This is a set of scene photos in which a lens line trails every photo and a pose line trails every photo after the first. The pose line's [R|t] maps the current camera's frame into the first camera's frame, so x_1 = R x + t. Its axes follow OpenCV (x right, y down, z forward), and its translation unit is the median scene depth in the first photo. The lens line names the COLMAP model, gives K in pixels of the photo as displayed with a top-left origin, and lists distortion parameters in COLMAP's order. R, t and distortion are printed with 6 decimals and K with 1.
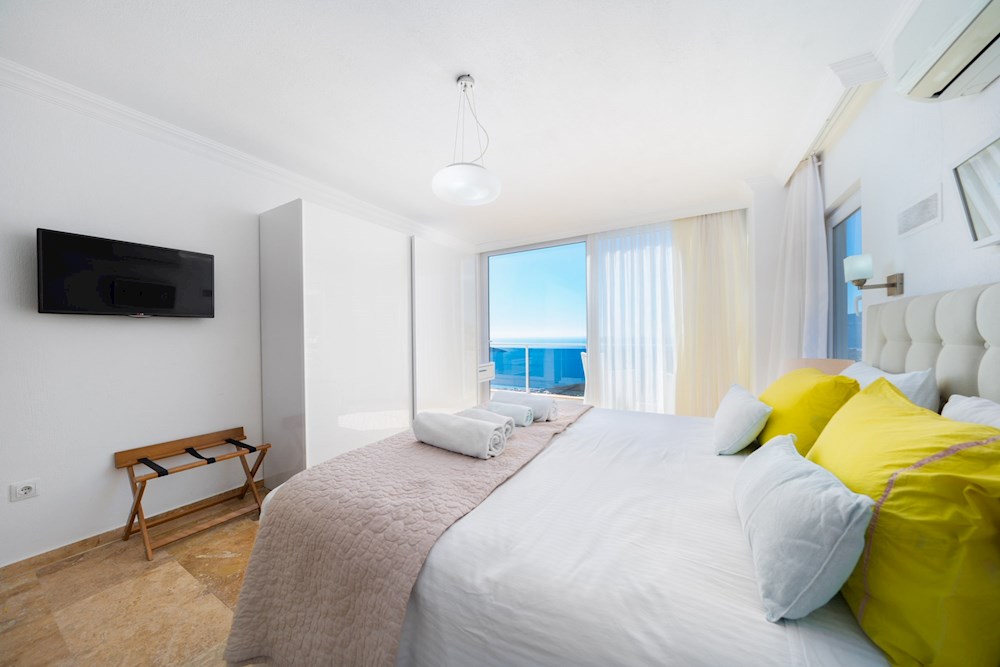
lens RADIAL K [[335.2, 0, 498.0], [0, 335.2, 335.4], [0, 0, 1]] dist [-0.009062, -0.000139]
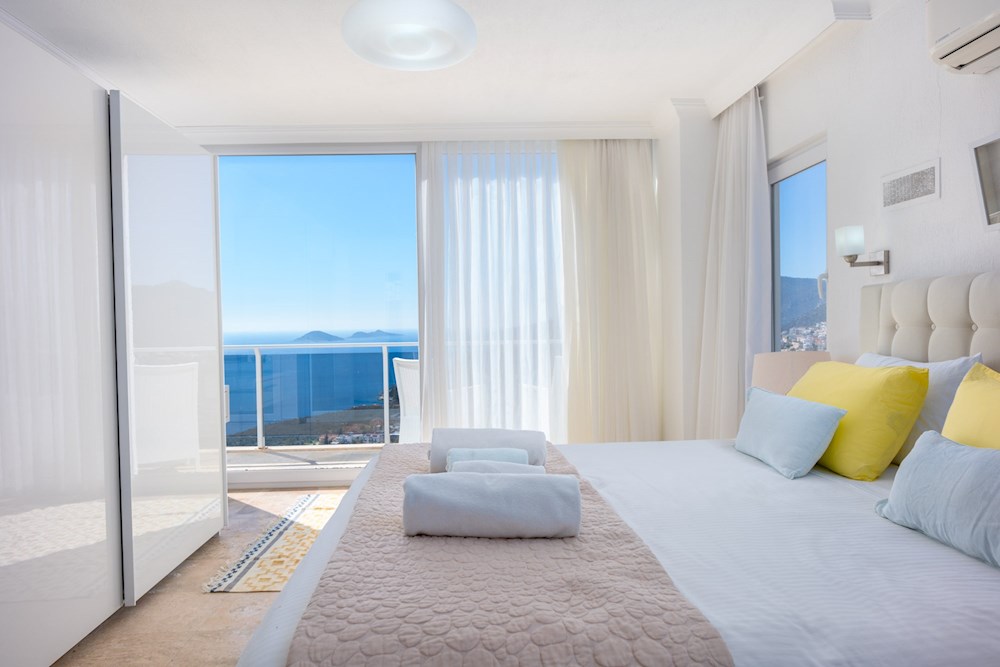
lens RADIAL K [[655.1, 0, 501.6], [0, 655.1, 330.4], [0, 0, 1]] dist [-0.004389, -0.001462]
pose [[0.838657, -0.009431, 0.544578, -0.359218], [0.008884, 0.999954, 0.003636, 0.005674], [-0.544587, 0.001789, 0.838703, 0.060322]]
